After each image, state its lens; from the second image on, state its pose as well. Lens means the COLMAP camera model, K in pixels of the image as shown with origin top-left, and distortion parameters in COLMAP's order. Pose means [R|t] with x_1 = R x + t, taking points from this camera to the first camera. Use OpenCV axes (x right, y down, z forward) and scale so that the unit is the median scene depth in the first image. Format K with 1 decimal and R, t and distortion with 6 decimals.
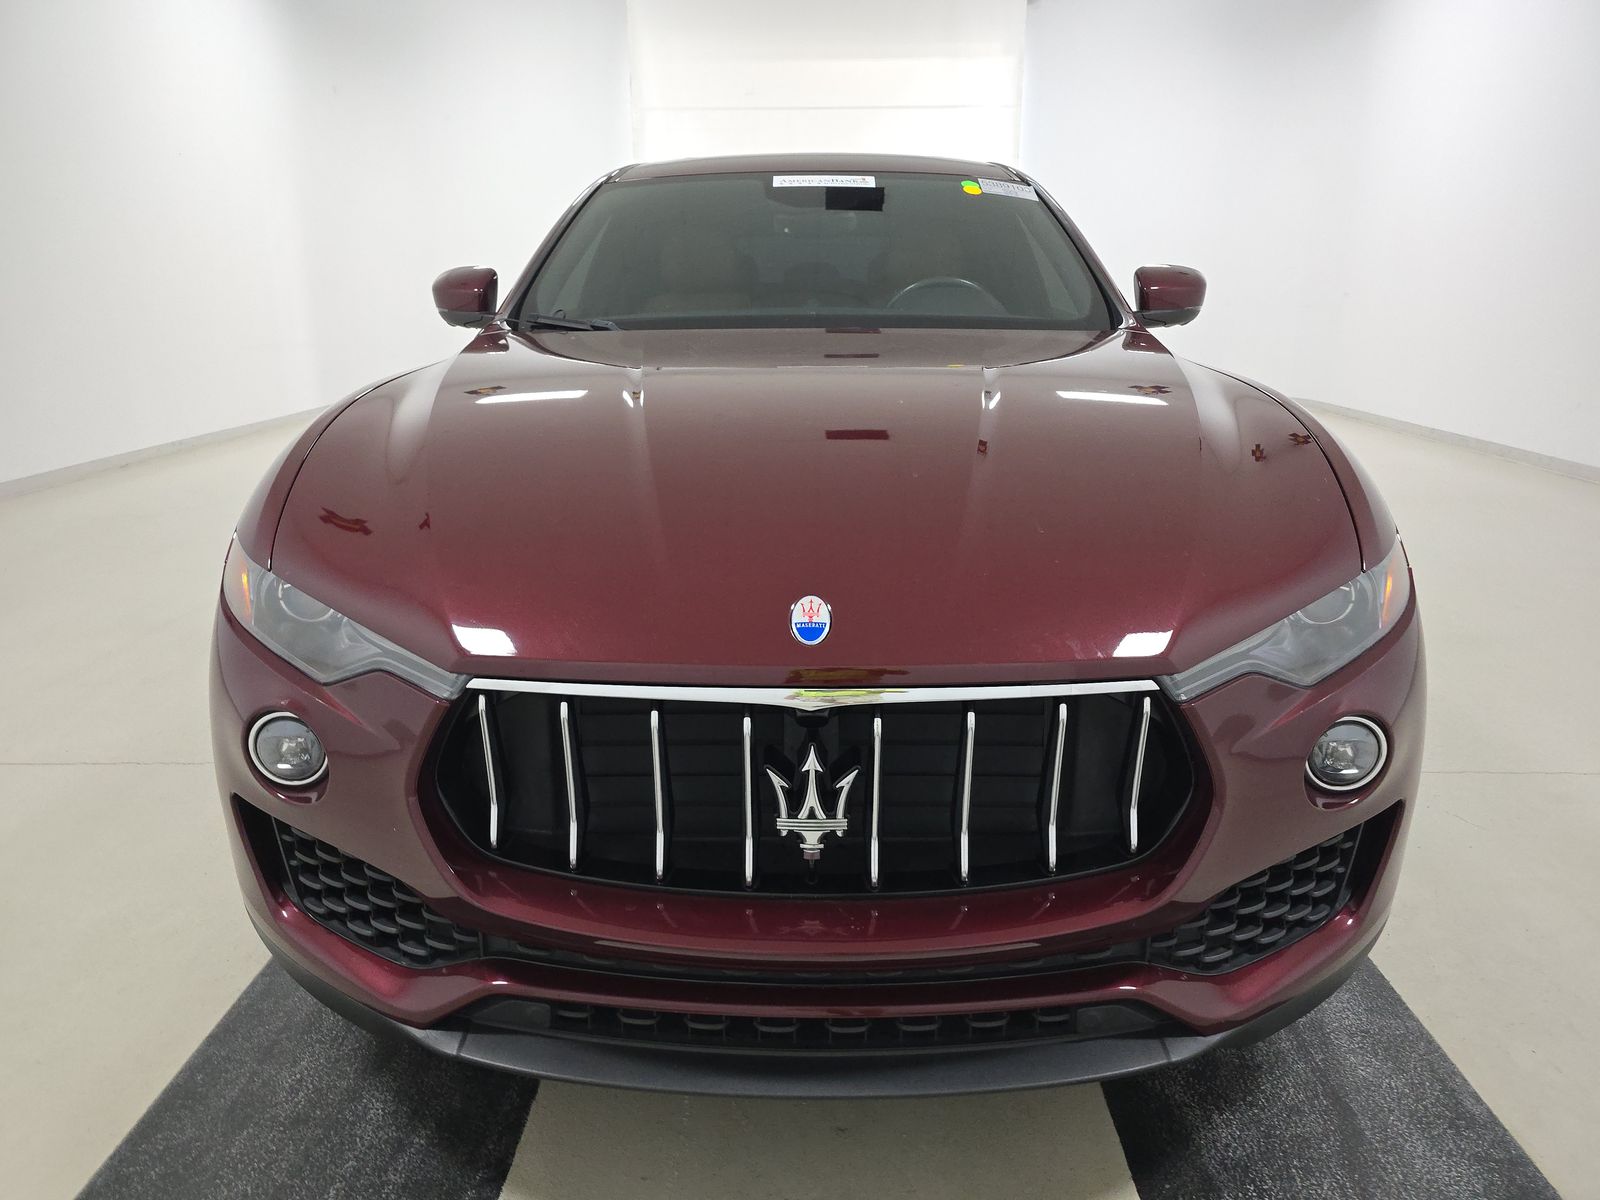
lens RADIAL K [[1073.7, 0, 801.6], [0, 1073.7, 546.8], [0, 0, 1]] dist [0.091125, -0.103552]
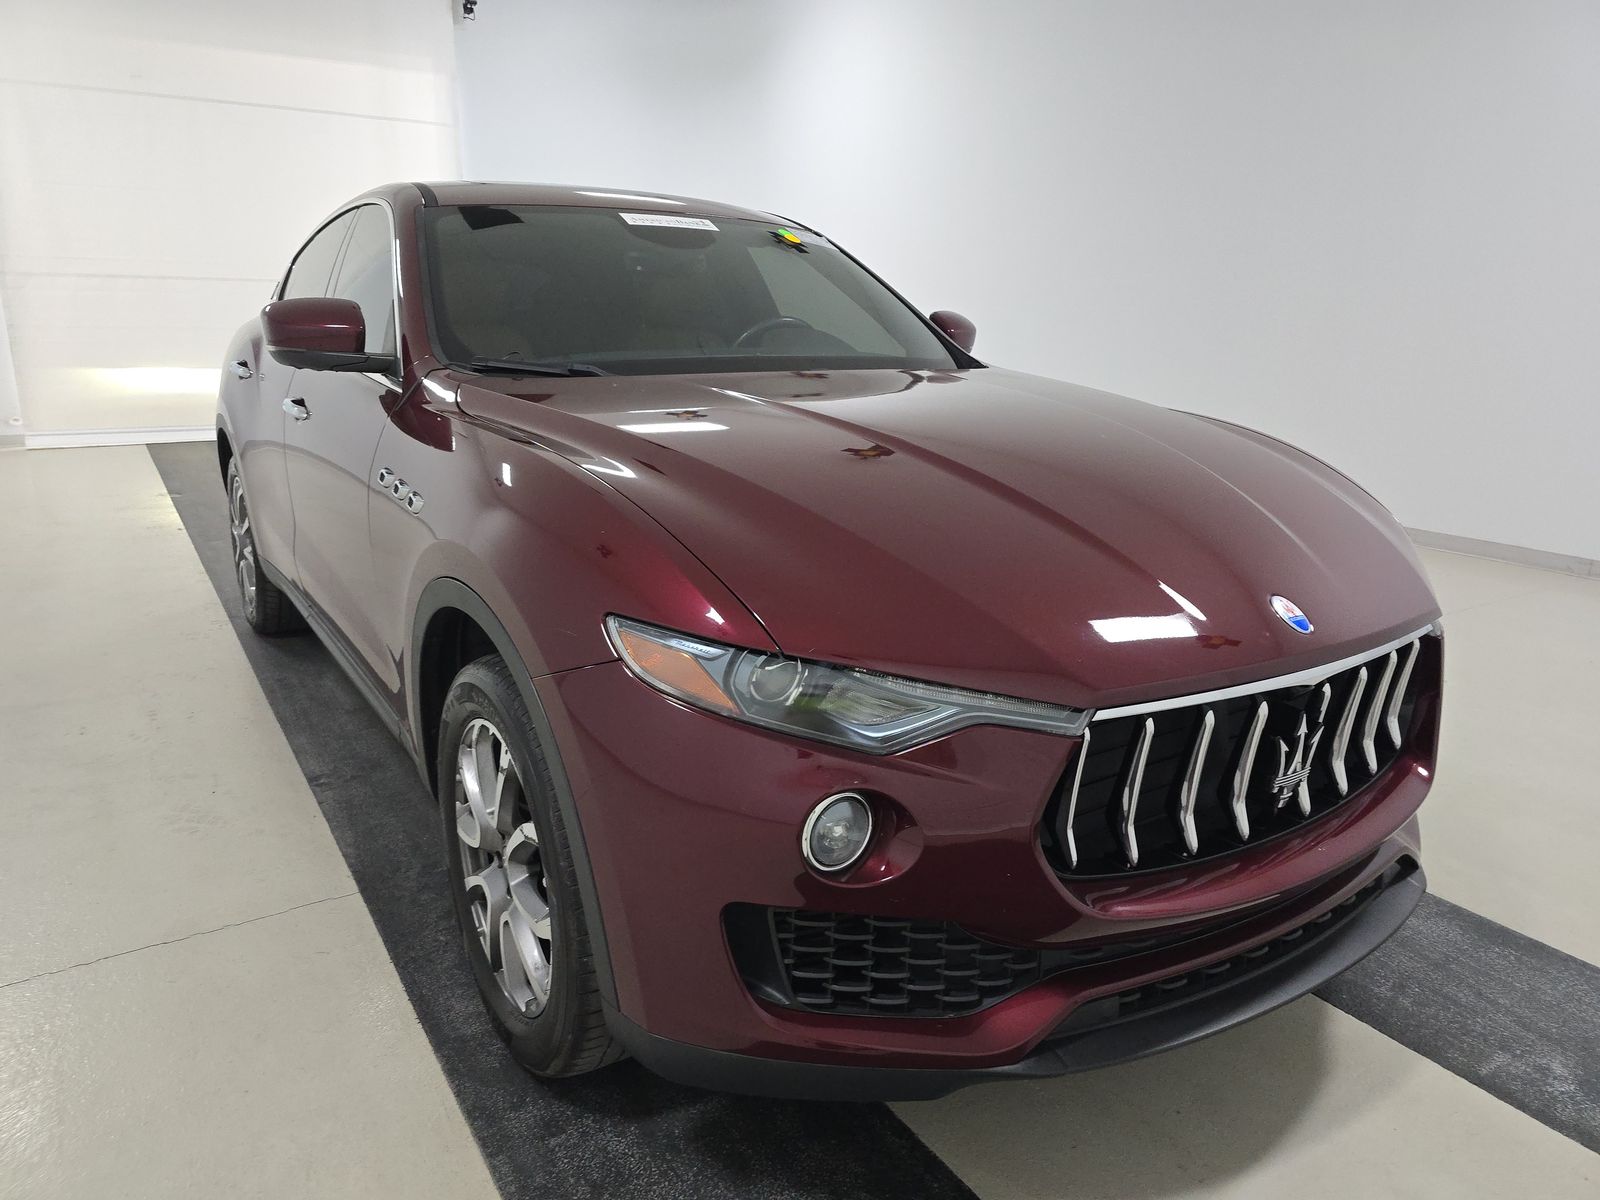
lens RADIAL K [[1073.7, 0, 801.6], [0, 1073.7, 546.8], [0, 0, 1]] dist [0.091125, -0.103552]
pose [[0.833656, -0.104493, 0.542310, -0.552375], [0.113465, 0.993397, 0.016987, -0.046311], [-0.540504, 0.047371, 0.840007, 0.116585]]
